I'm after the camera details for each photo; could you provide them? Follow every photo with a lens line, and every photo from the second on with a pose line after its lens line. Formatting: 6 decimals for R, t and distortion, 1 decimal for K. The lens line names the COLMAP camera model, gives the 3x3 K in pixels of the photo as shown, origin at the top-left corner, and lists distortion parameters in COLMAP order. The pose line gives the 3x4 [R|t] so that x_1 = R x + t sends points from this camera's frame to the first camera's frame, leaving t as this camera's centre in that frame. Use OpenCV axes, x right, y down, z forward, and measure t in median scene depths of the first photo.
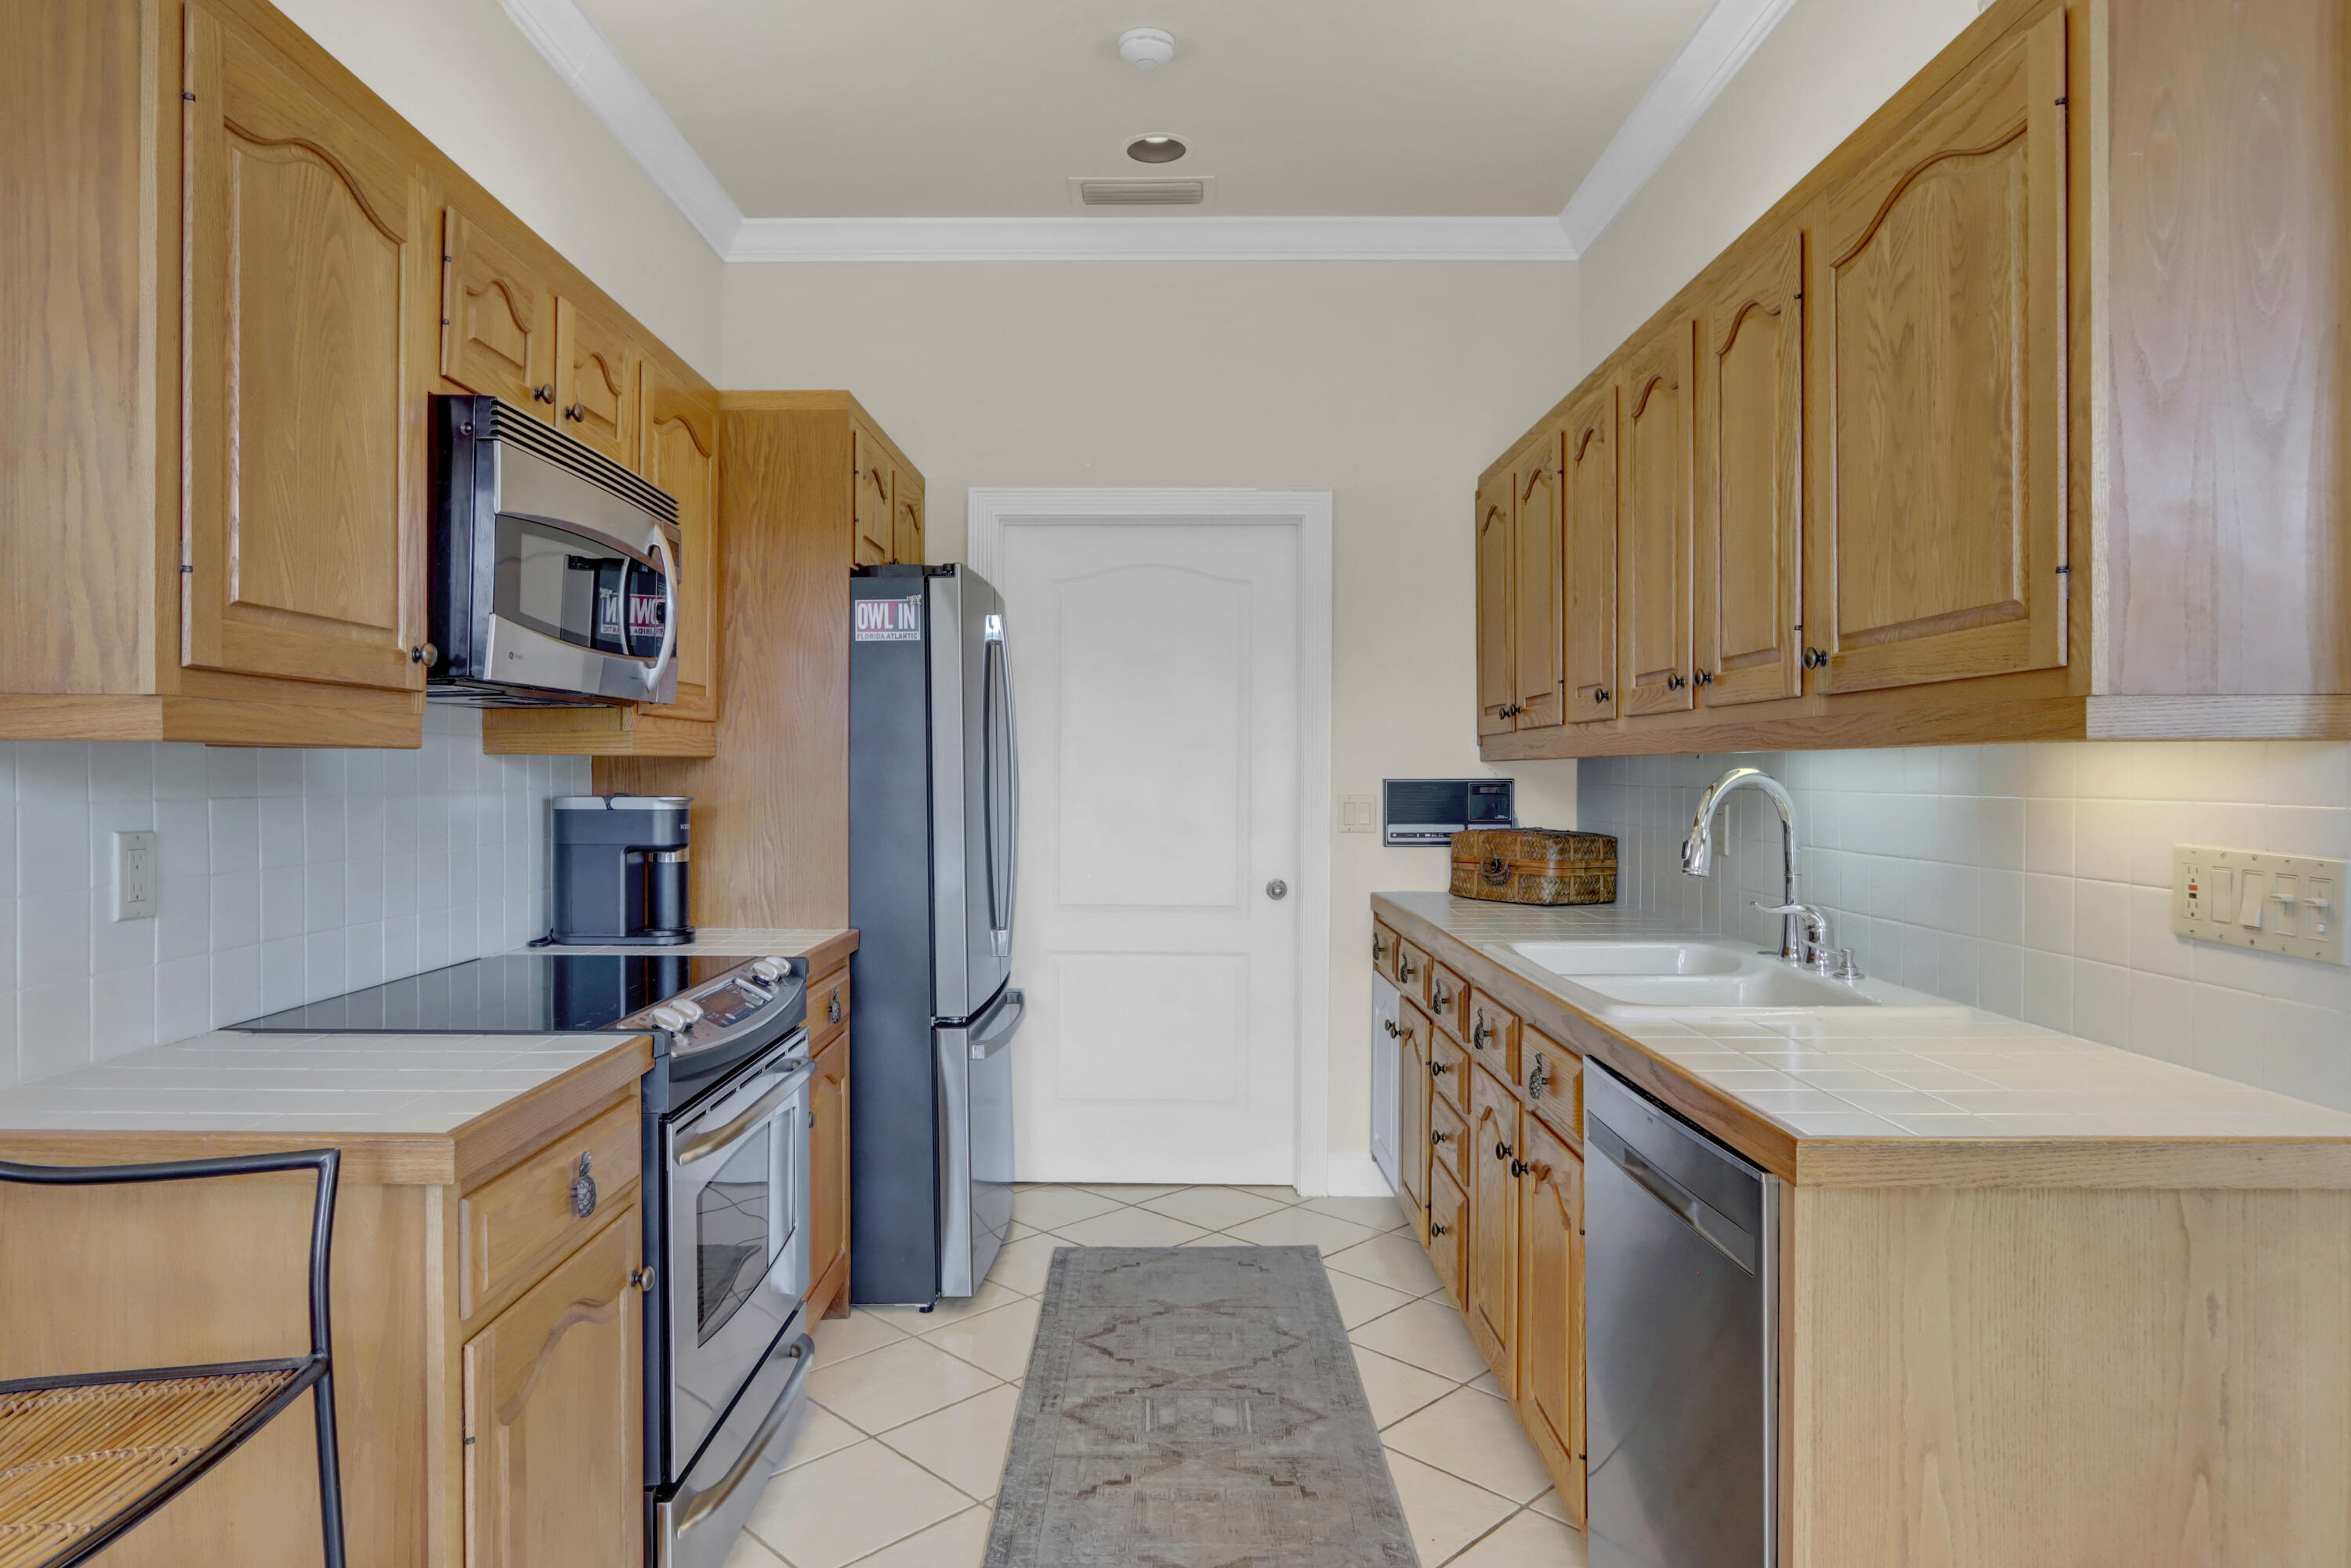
lens RADIAL K [[1410.9, 0, 1175.5], [0, 1410.9, 784.0], [0, 0, 1]] dist [-0.003706, -0.001598]
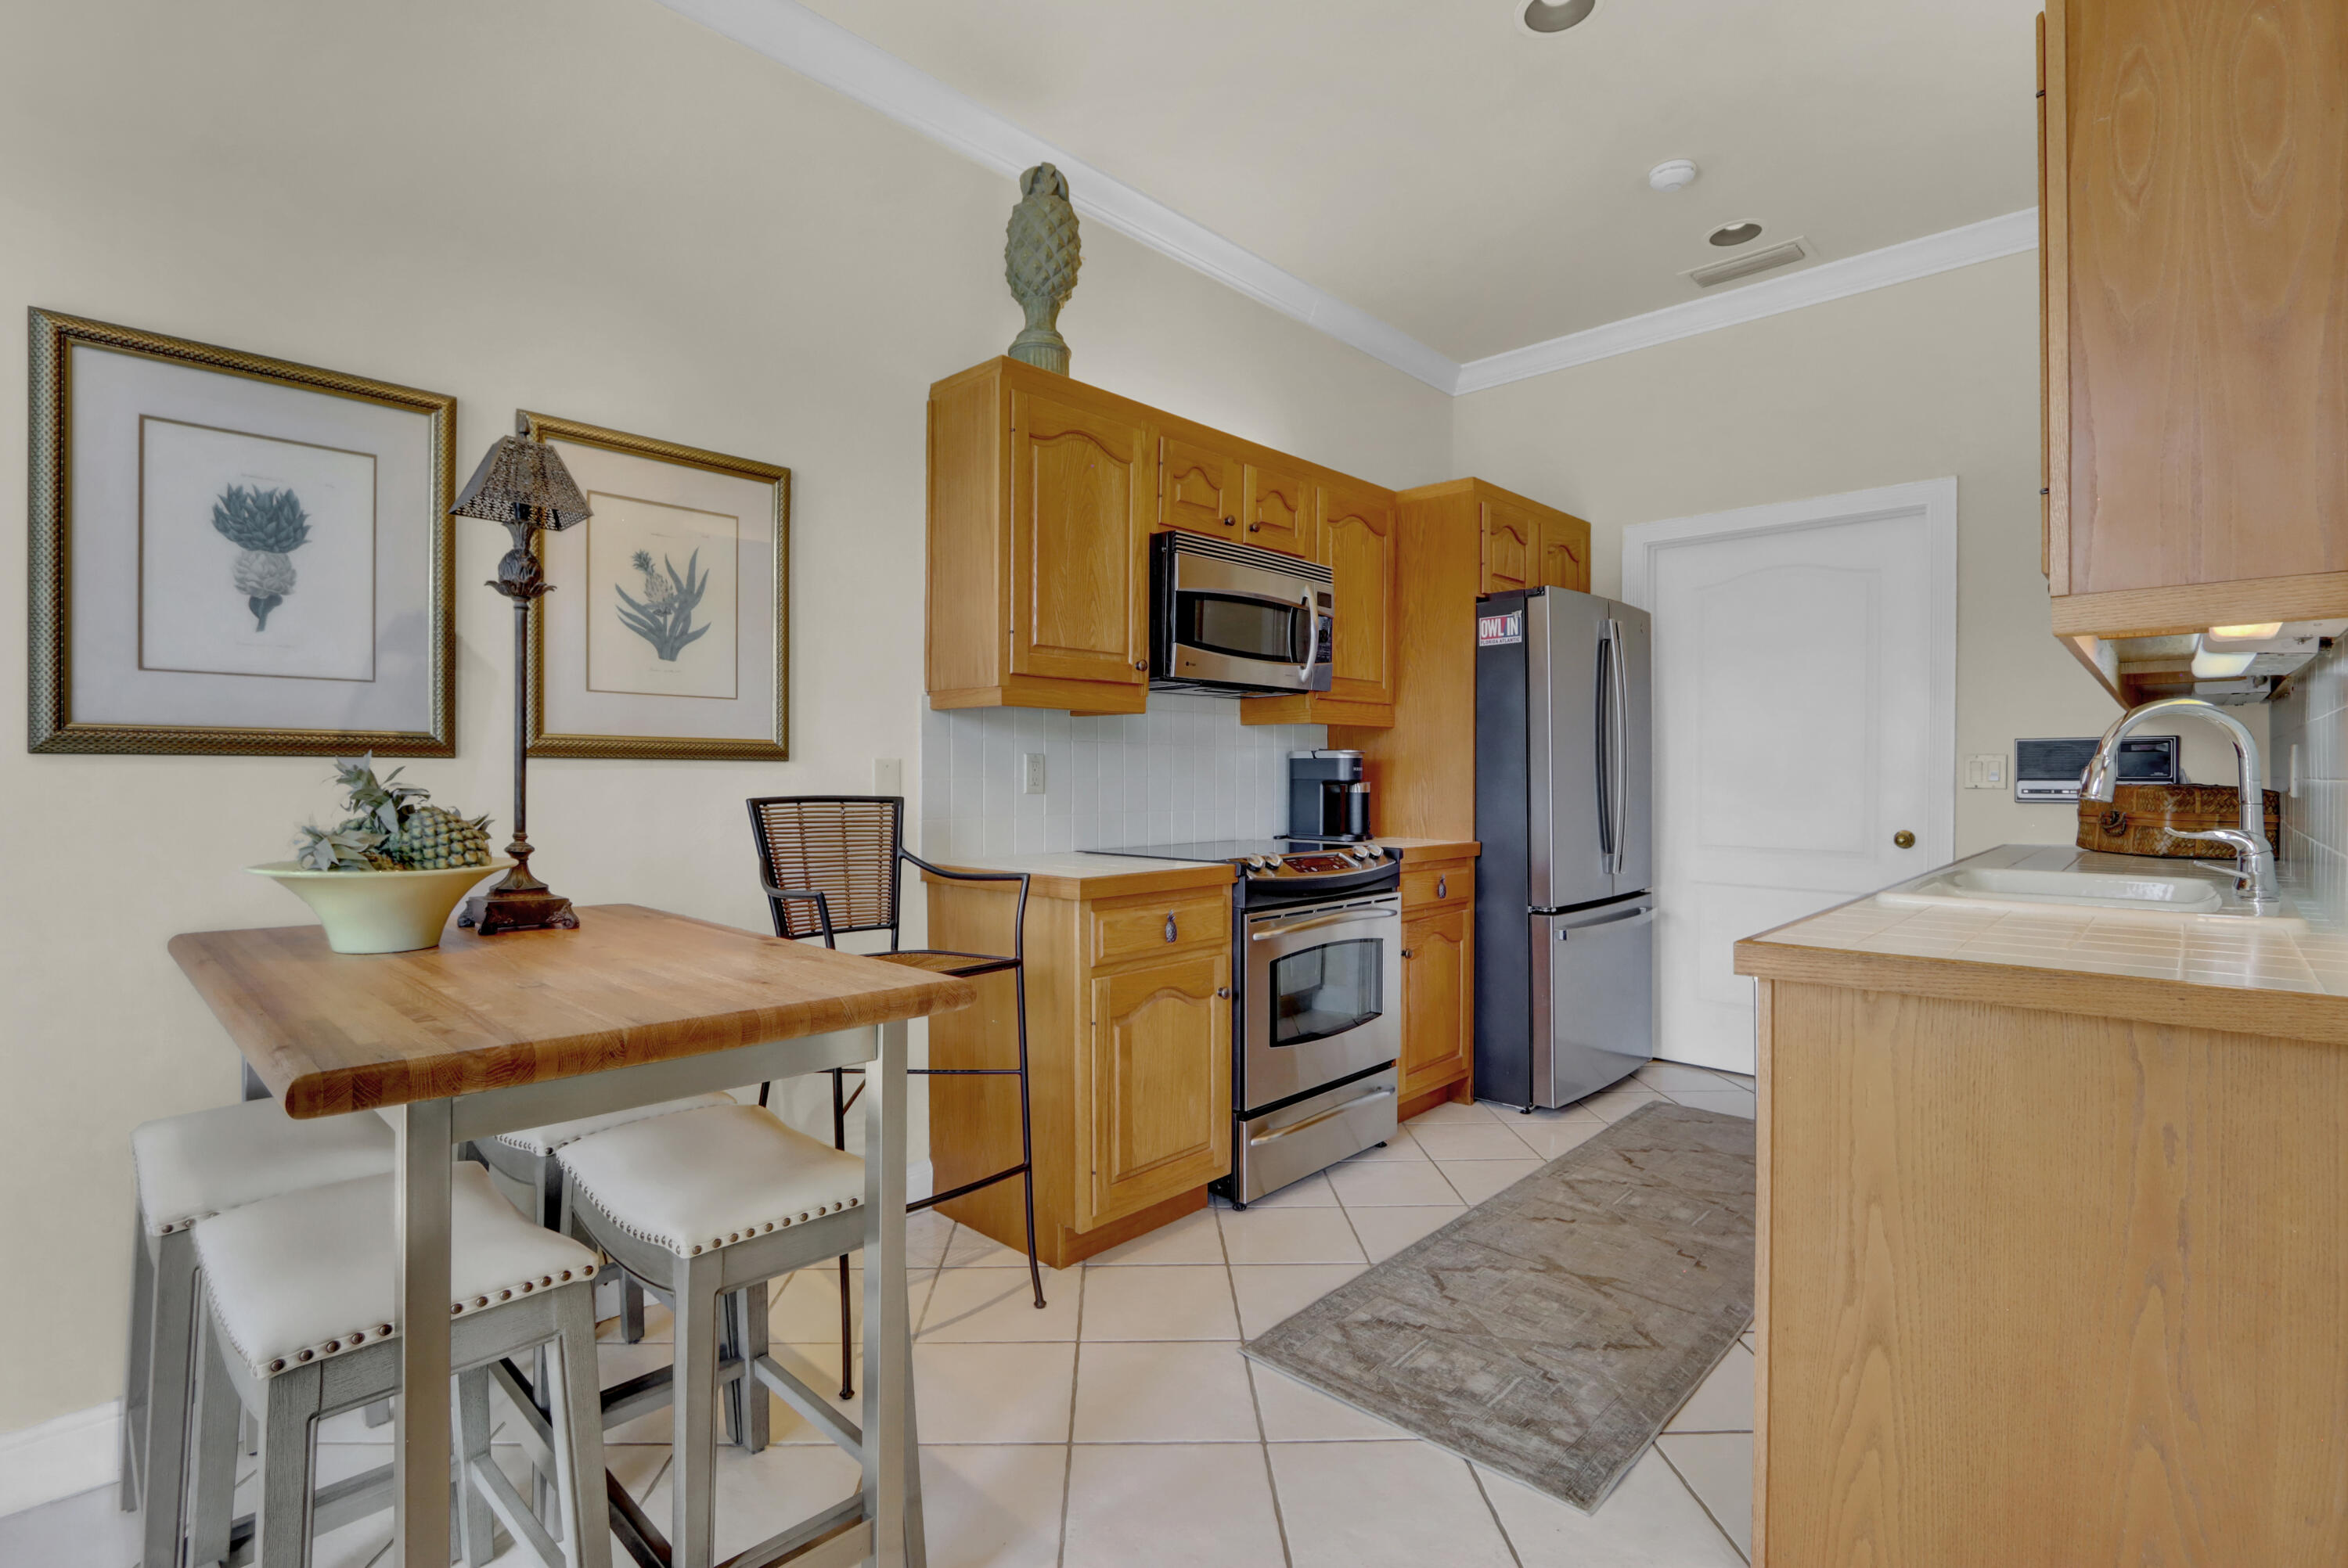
lens RADIAL K [[1110.7, 0, 1139.1], [0, 1110.7, 779.0], [0, 0, 1]] dist [-0.004707, -0.000202]
pose [[0.723691, 0.003320, -0.690116, 0.390841], [-0.005383, 0.999985, -0.000834, 0.049507], [0.690103, 0.004319, 0.723699, -0.099836]]
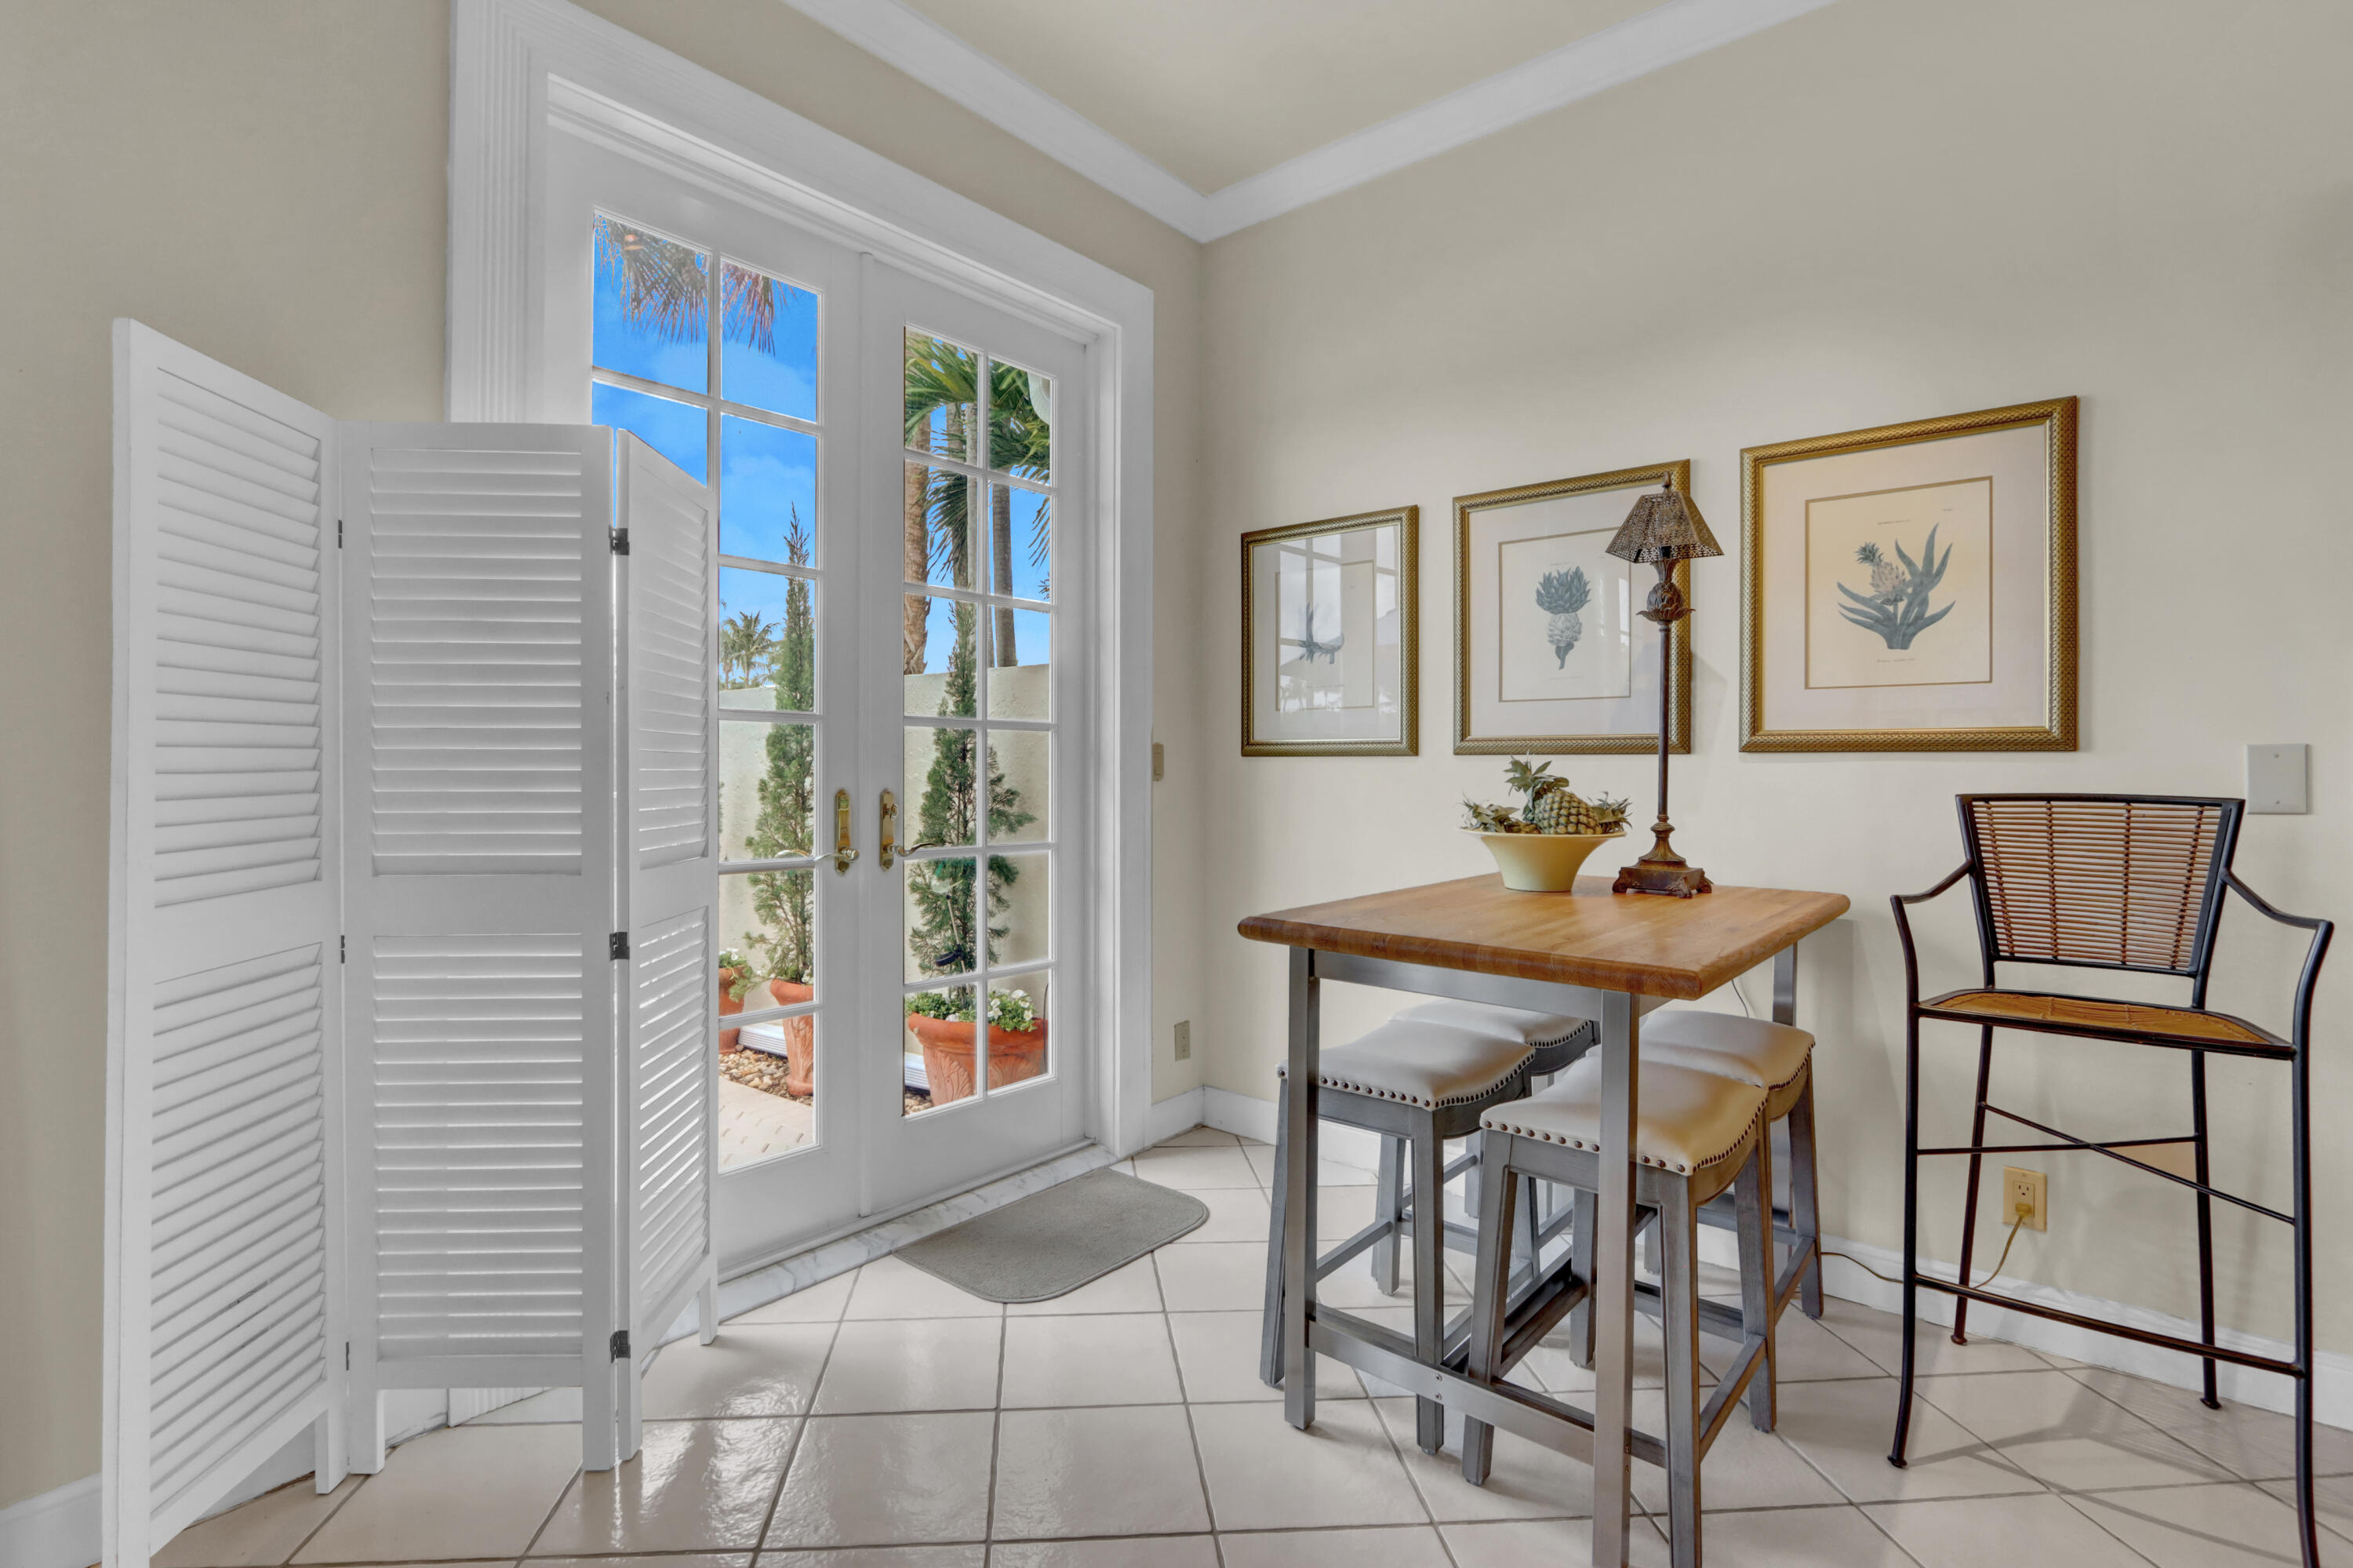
lens RADIAL K [[1113.3, 0, 1141.6], [0, 1113.3, 779.0], [0, 0, 1]] dist [-0.004707, -0.000202]
pose [[-0.644548, 0.006357, -0.764538, 0.537893], [-0.007512, 0.999865, 0.014646, 0.048101], [0.764527, 0.015183, -0.644413, 0.380112]]
